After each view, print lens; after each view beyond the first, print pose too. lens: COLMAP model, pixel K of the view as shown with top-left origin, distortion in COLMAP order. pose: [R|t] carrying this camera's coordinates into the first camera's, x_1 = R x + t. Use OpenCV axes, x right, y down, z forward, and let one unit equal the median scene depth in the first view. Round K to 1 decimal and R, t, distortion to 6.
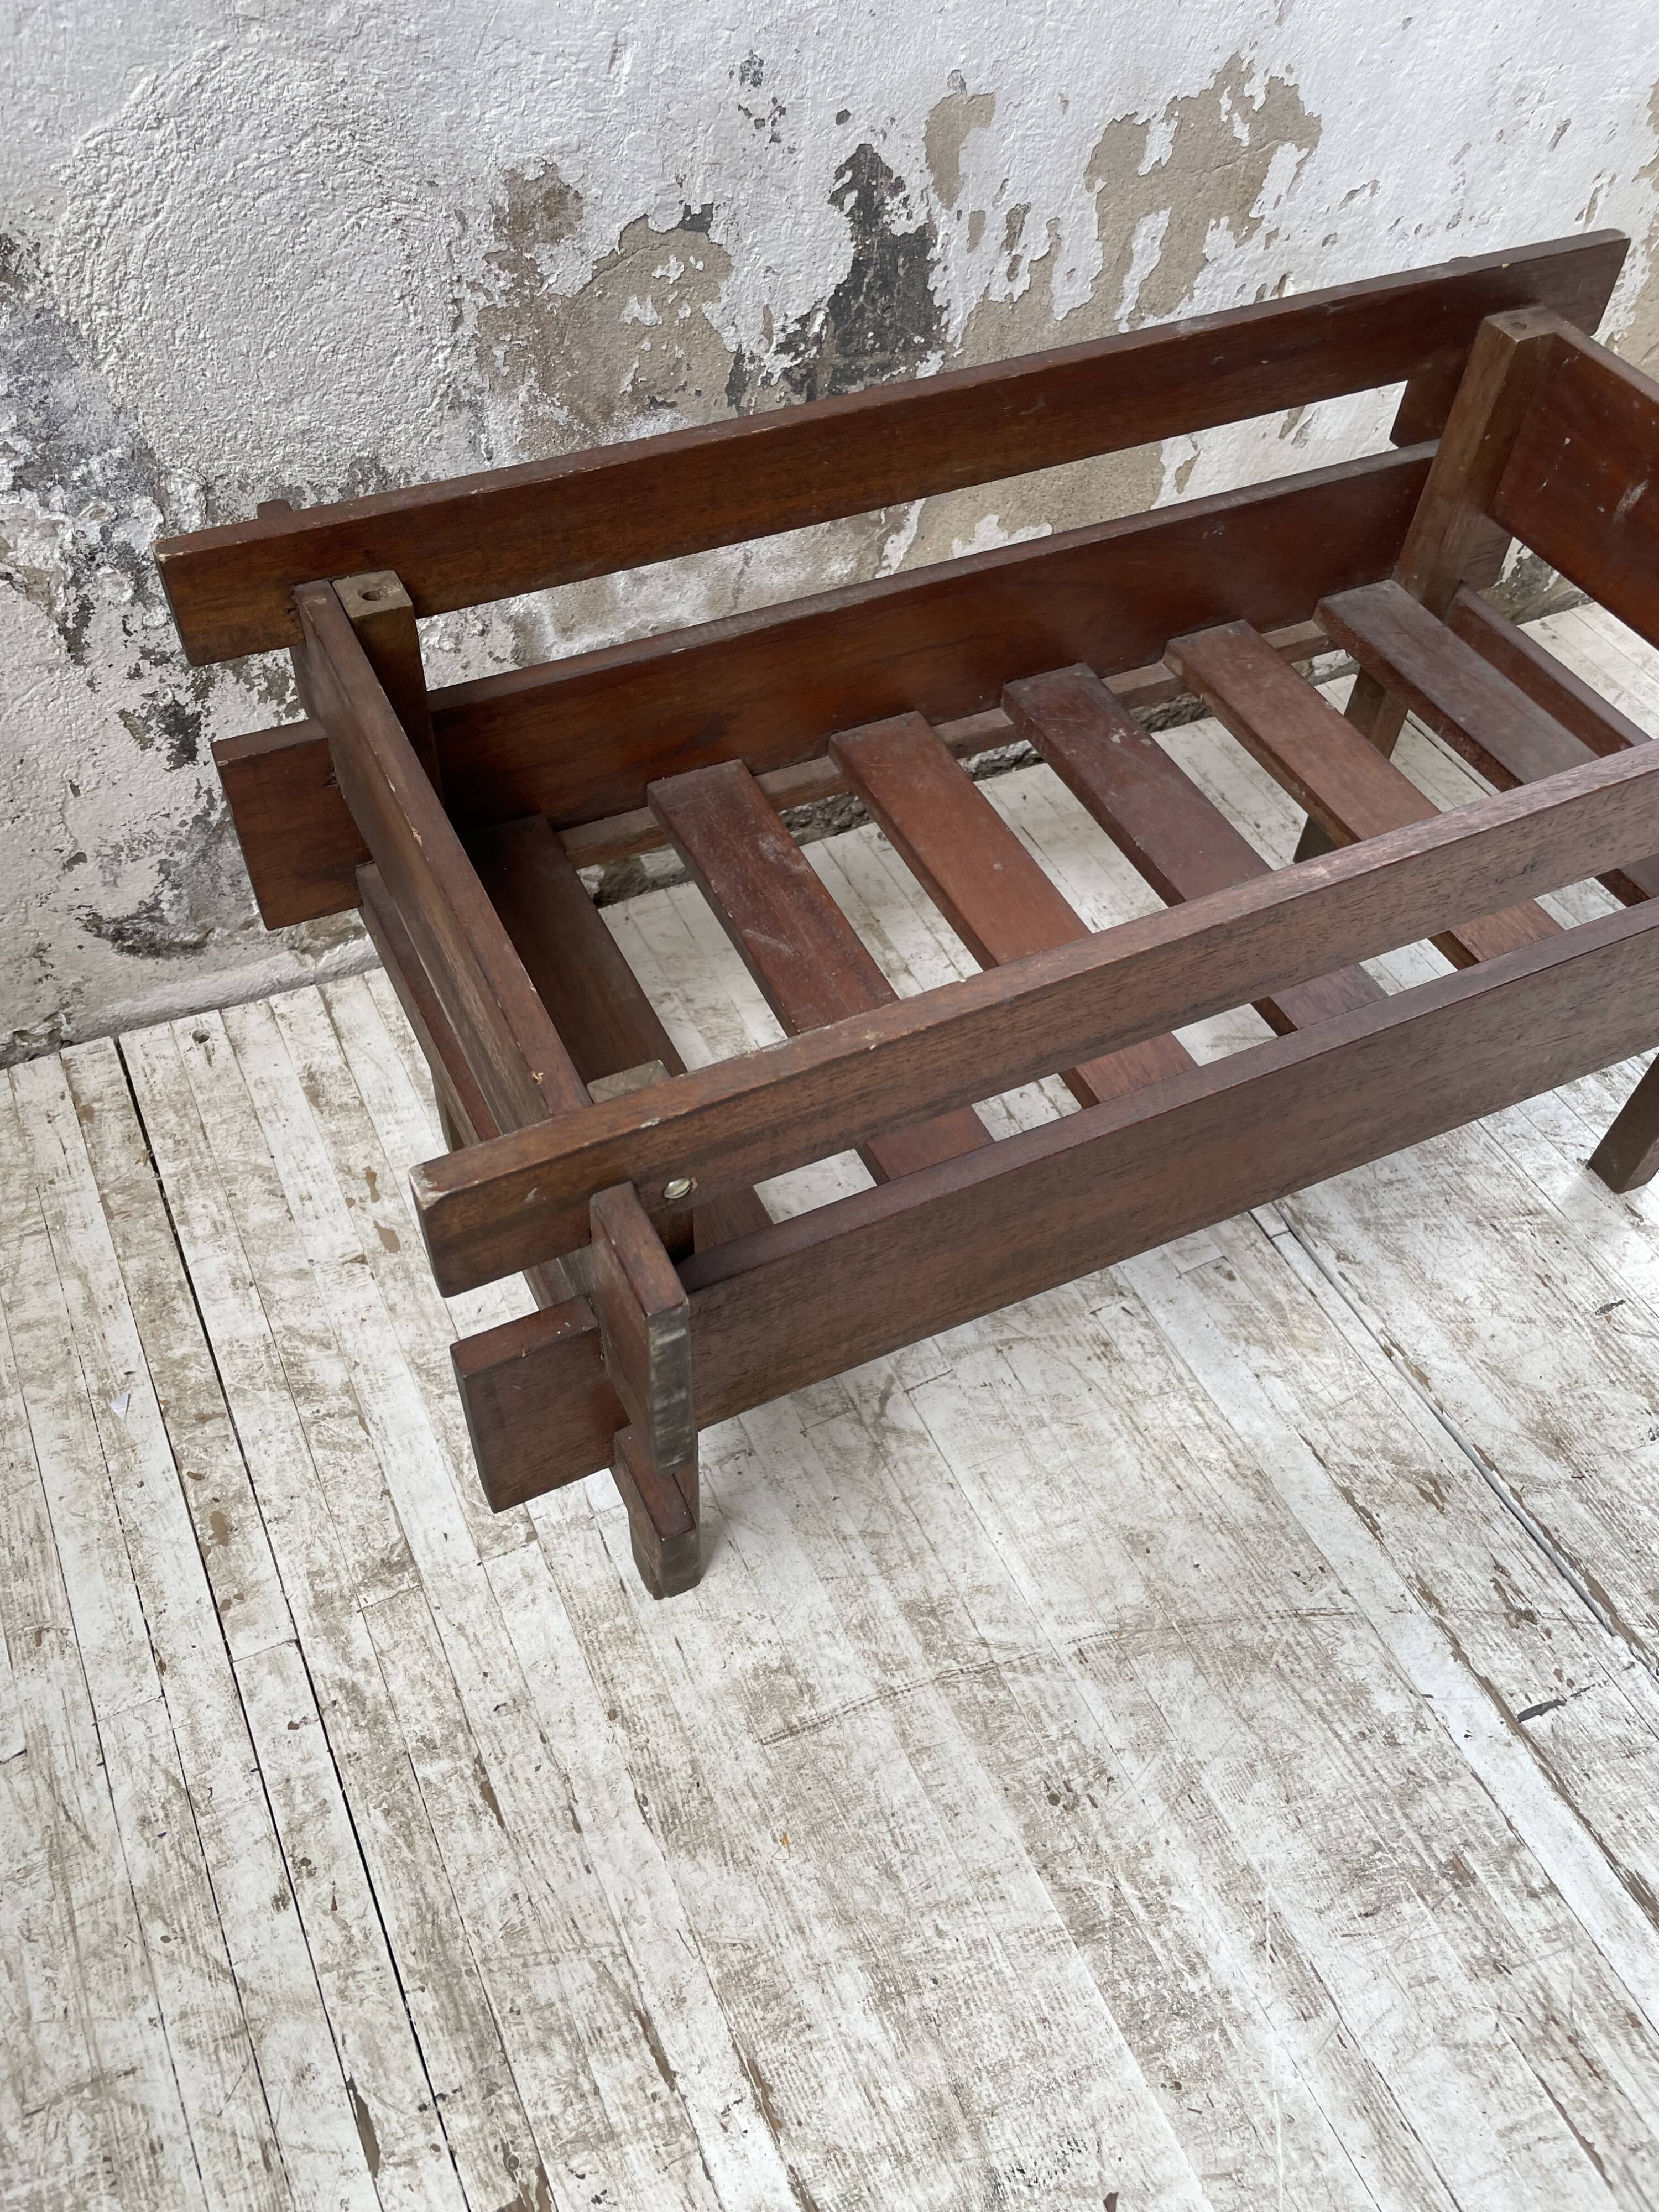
lens RADIAL K [[1678.9, 0, 814.8], [0, 1678.9, 1102.7], [0, 0, 1]] dist [0.085886, -0.120007]
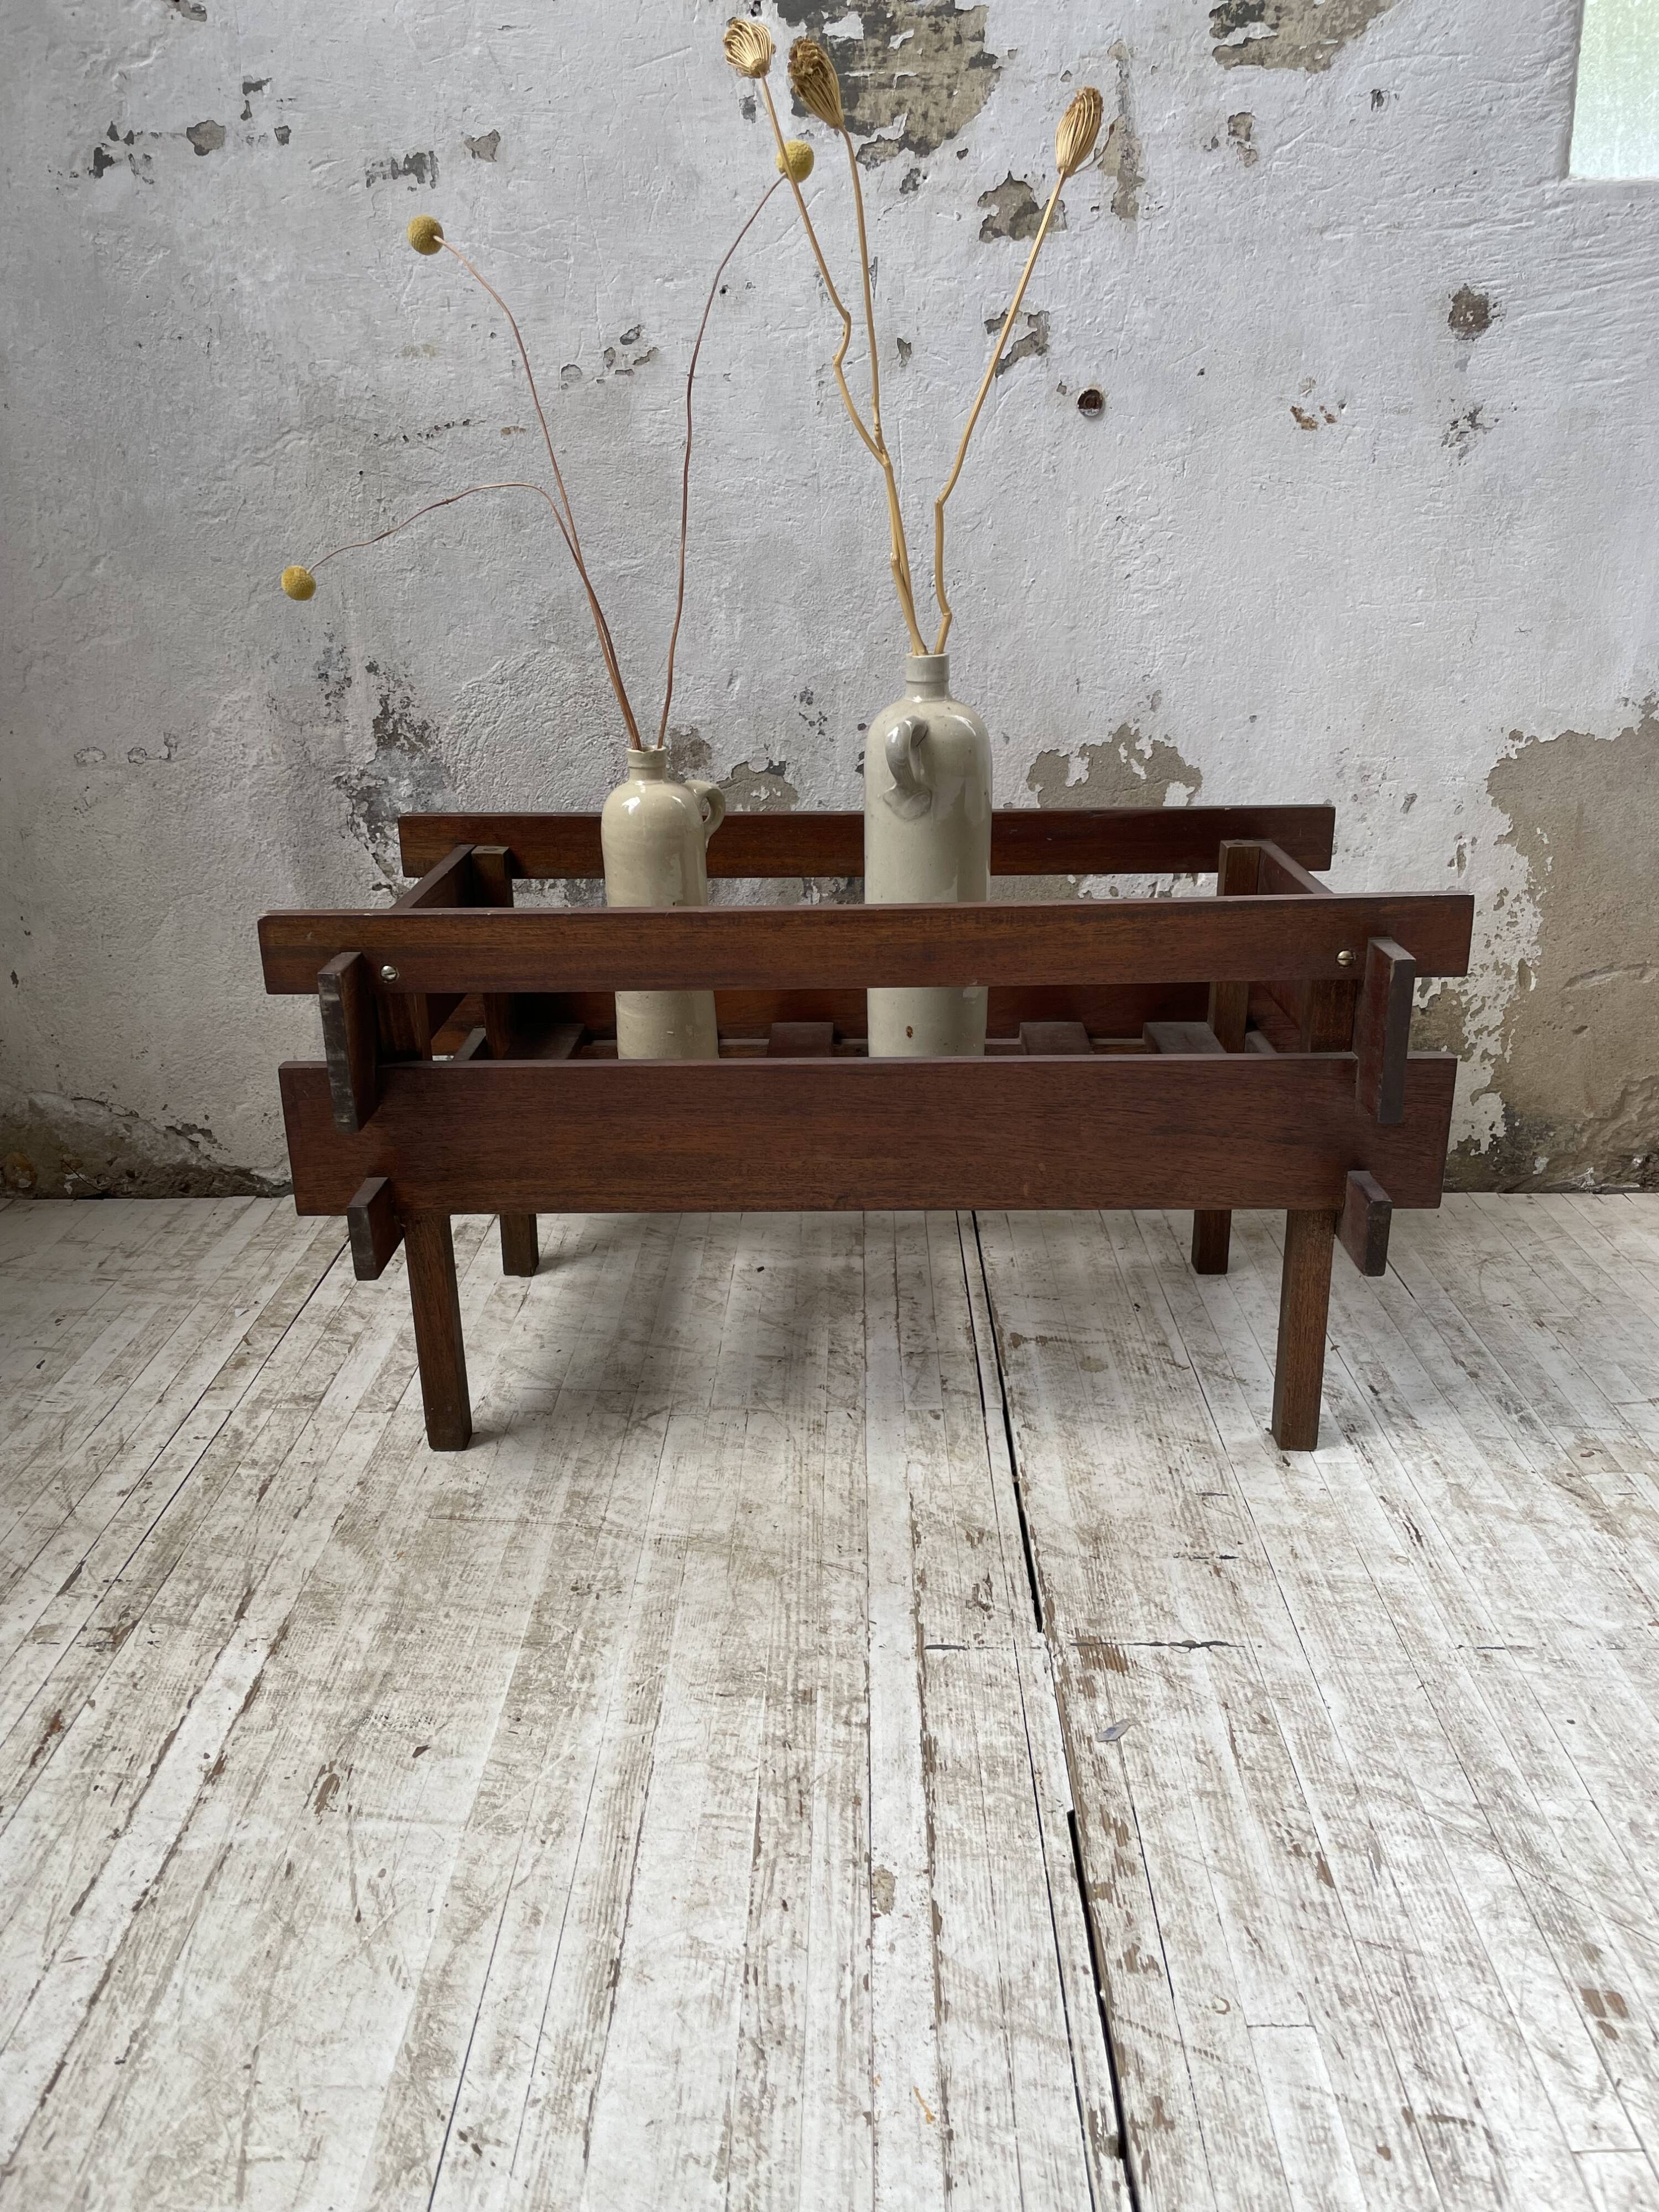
lens RADIAL K [[1678.9, 0, 847.7], [0, 1678.9, 1093.7], [0, 0, 1]] dist [0.085886, -0.120007]
pose [[0.896377, 0.101256, -0.431574, 0.795914], [-0.314664, 0.831085, -0.458567, 0.568107], [0.312243, 0.546850, 0.776827, -0.194890]]
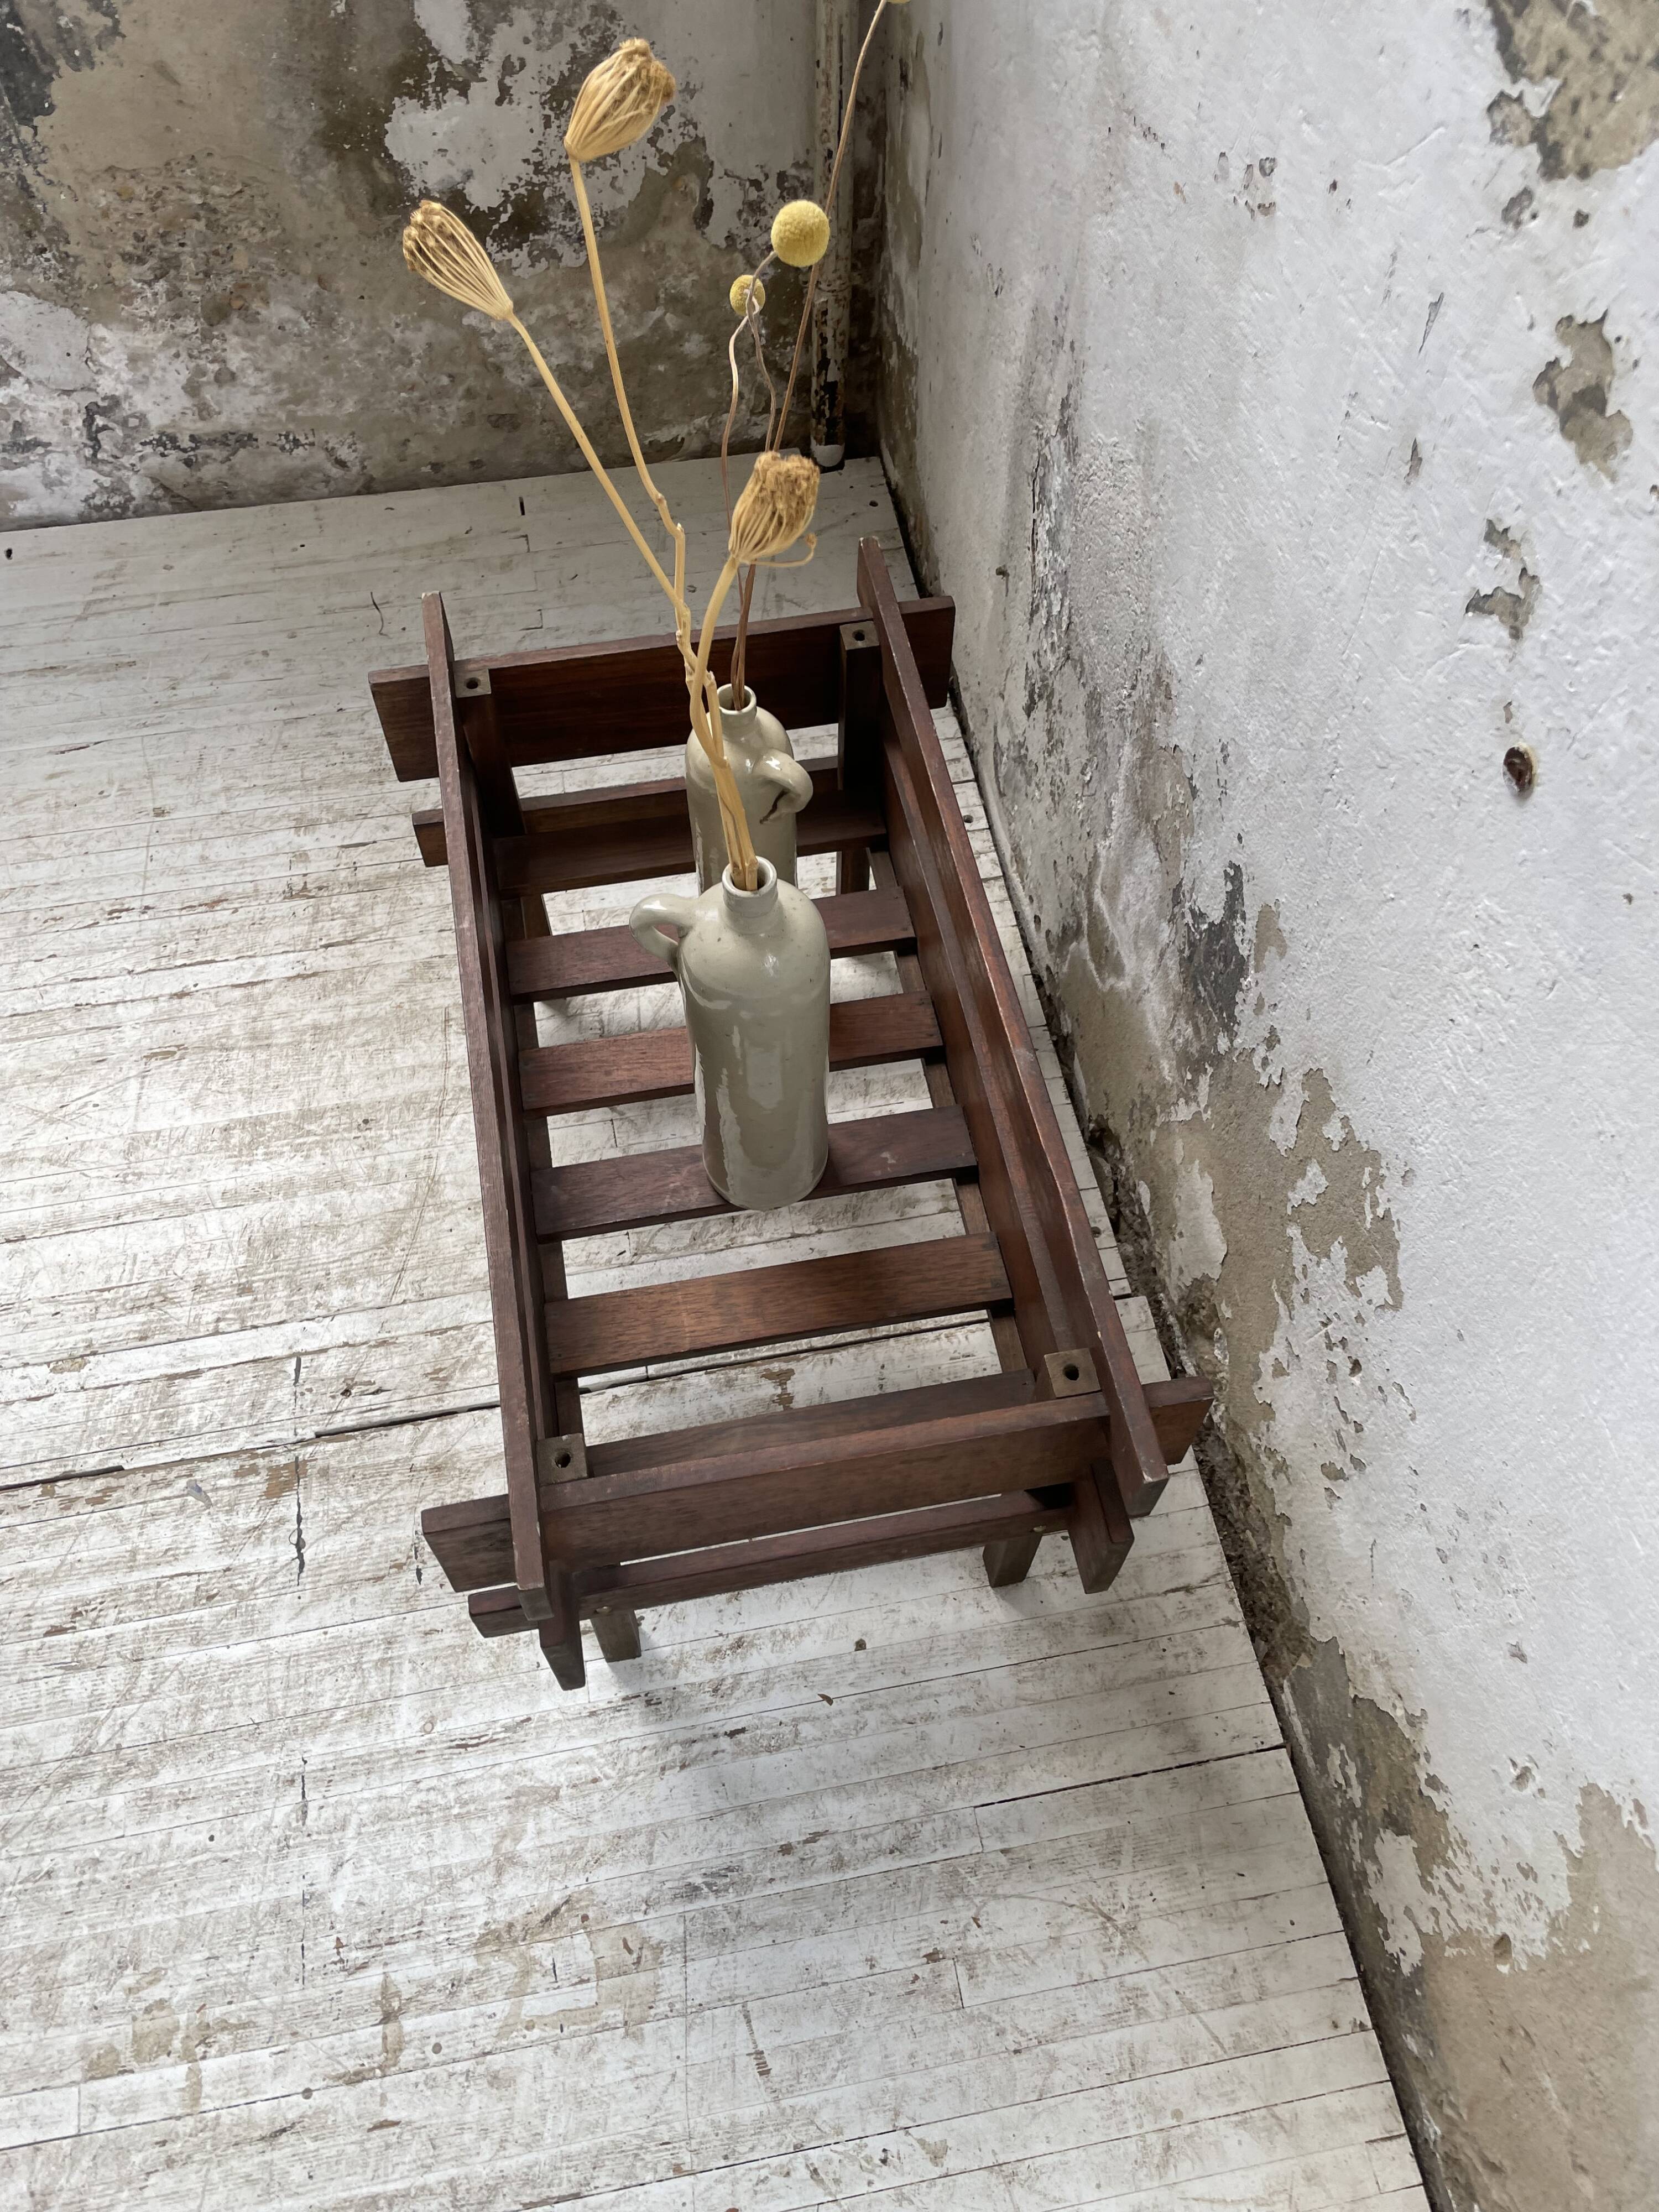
lens RADIAL K [[1678.9, 0, 809.0], [0, 1678.9, 1105.4], [0, 0, 1]] dist [0.085886, -0.120007]
pose [[-0.263597, 0.796463, -0.544209, 0.929722], [-0.758180, 0.177733, 0.627354, -1.058984], [0.596388, 0.577978, 0.557012, 0.194505]]
